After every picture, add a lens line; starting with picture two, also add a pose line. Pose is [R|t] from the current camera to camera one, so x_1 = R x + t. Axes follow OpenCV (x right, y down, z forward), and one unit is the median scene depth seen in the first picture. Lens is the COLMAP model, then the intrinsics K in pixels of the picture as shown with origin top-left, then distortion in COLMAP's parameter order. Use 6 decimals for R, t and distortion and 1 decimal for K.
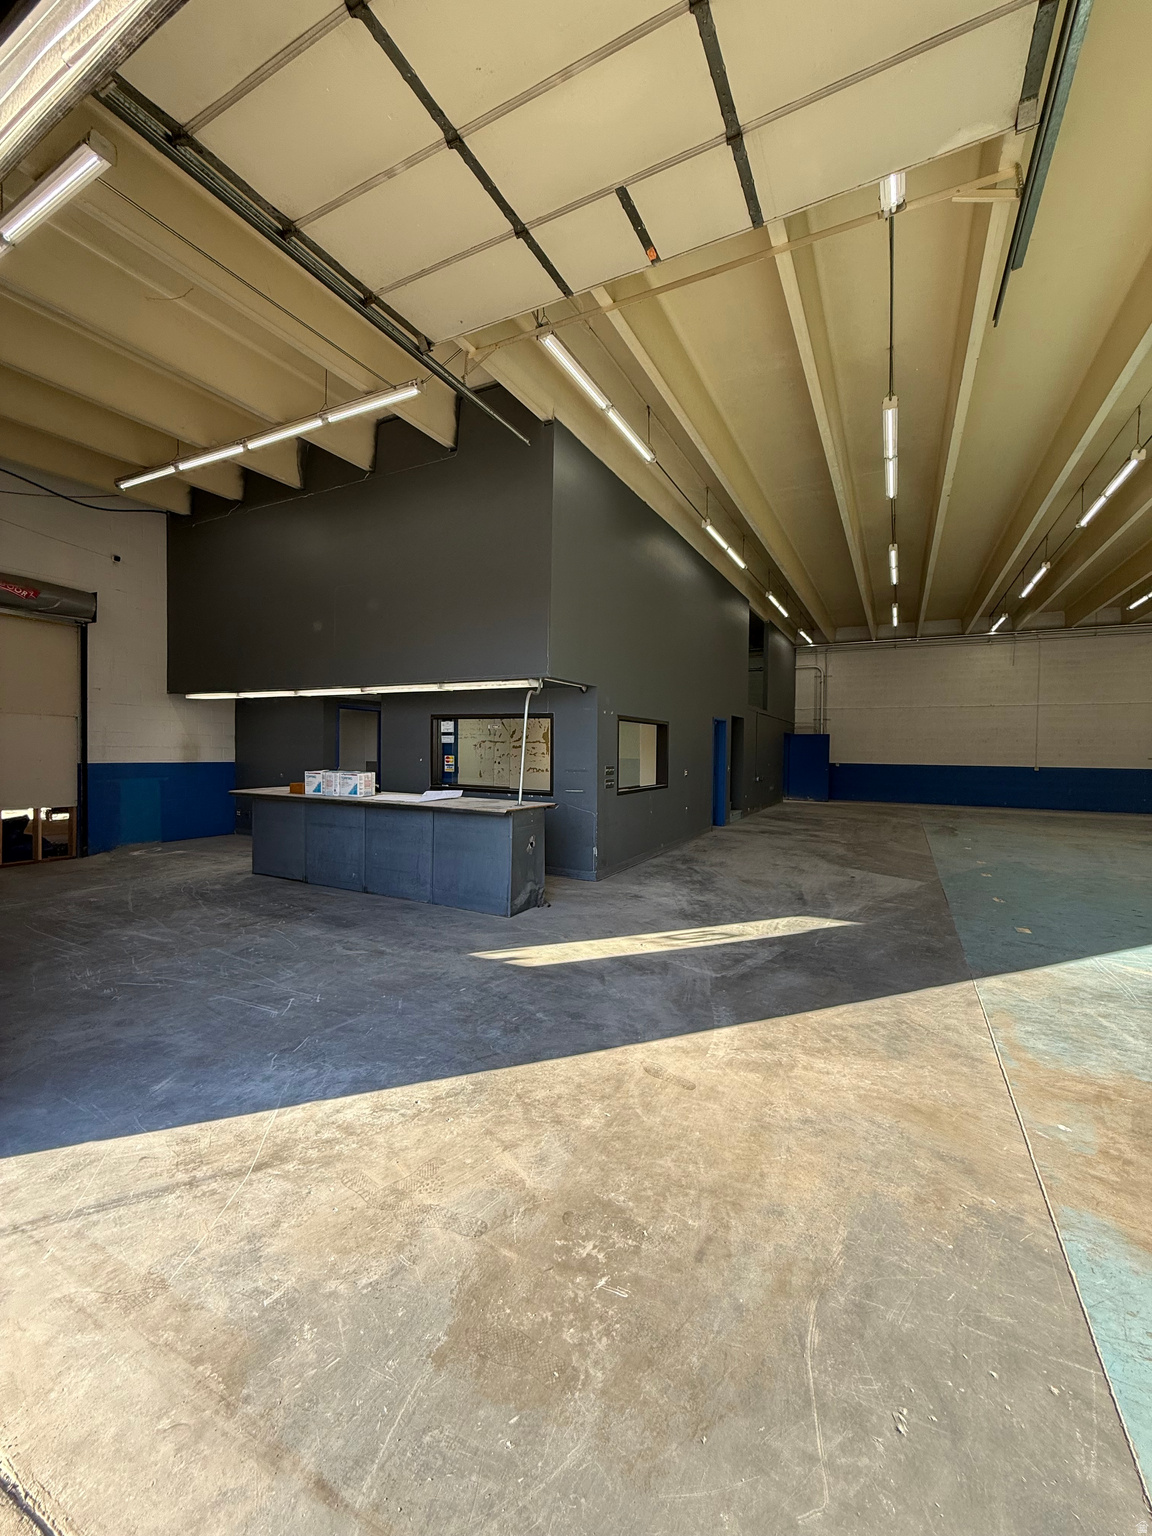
lens RADIAL K [[610.2, 0, 569.8], [0, 610.2, 761.9], [0, 0, 1]] dist [0.002014, 0.000261]
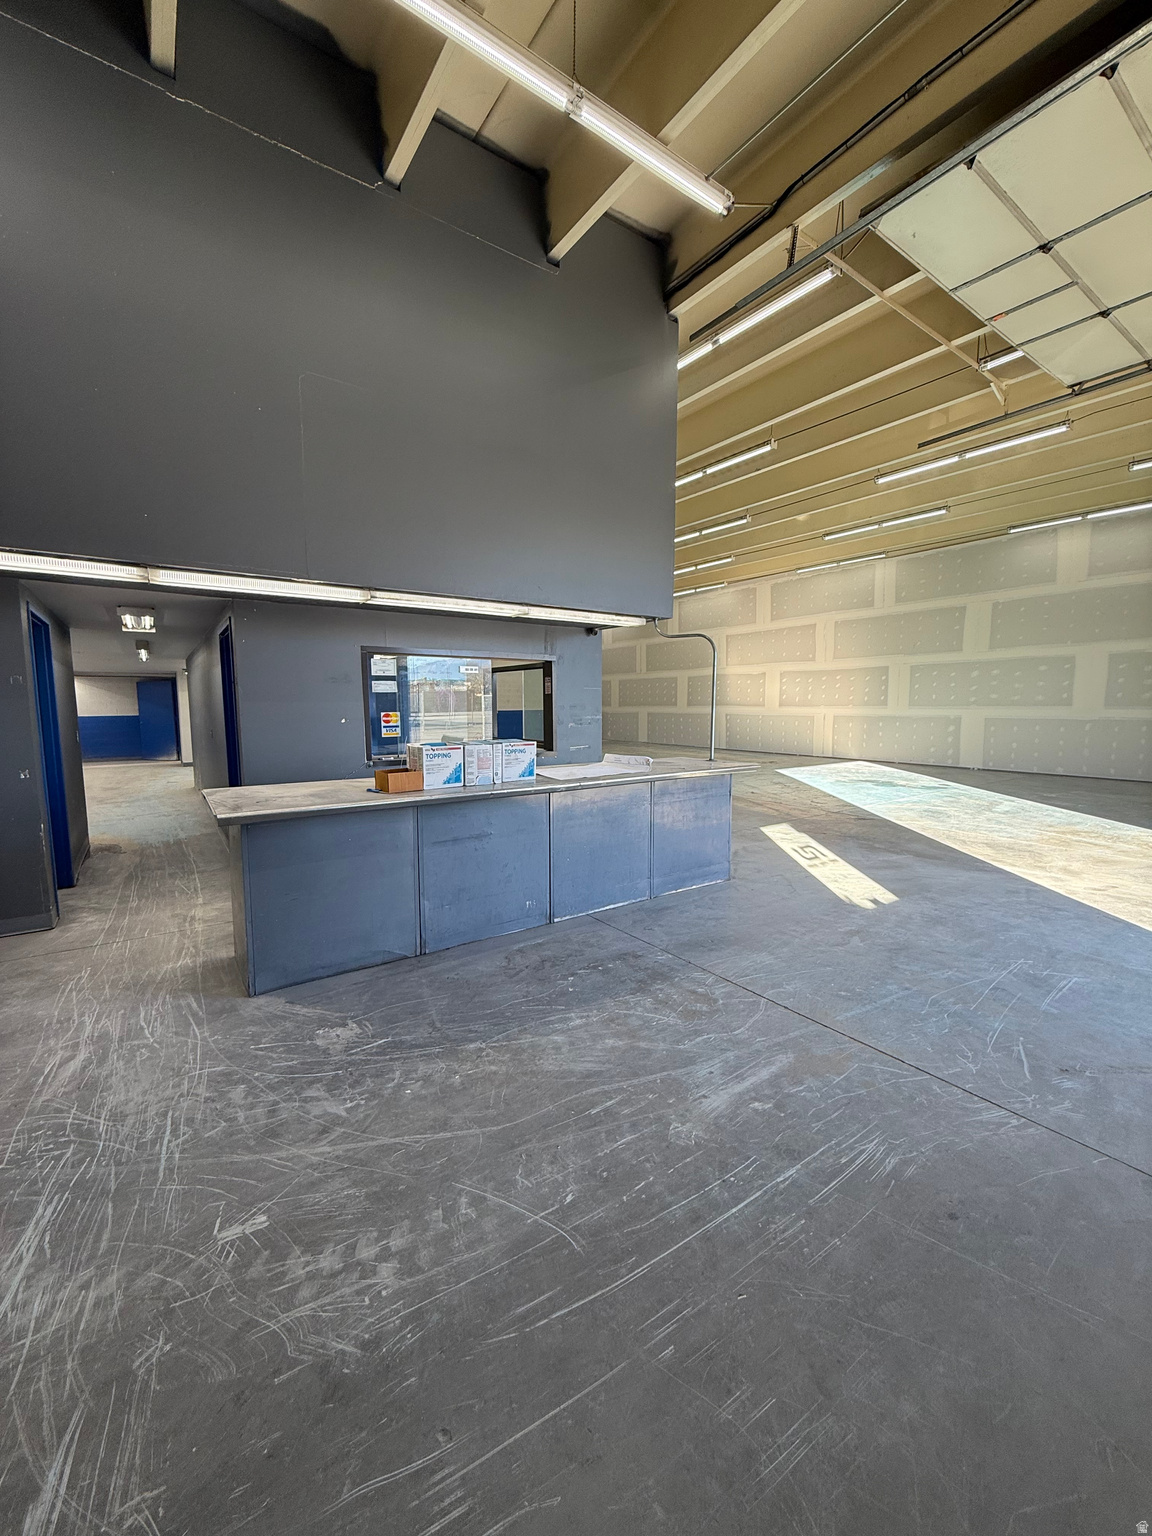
lens RADIAL K [[610.2, 0, 569.0], [0, 610.2, 767.1], [0, 0, 1]] dist [0.002014, 0.000261]
pose [[0.454833, -0.107550, 0.884059, -0.853123], [0.025971, 0.993861, 0.107546, -0.021086], [-0.890198, -0.025955, 0.454834, 0.661981]]
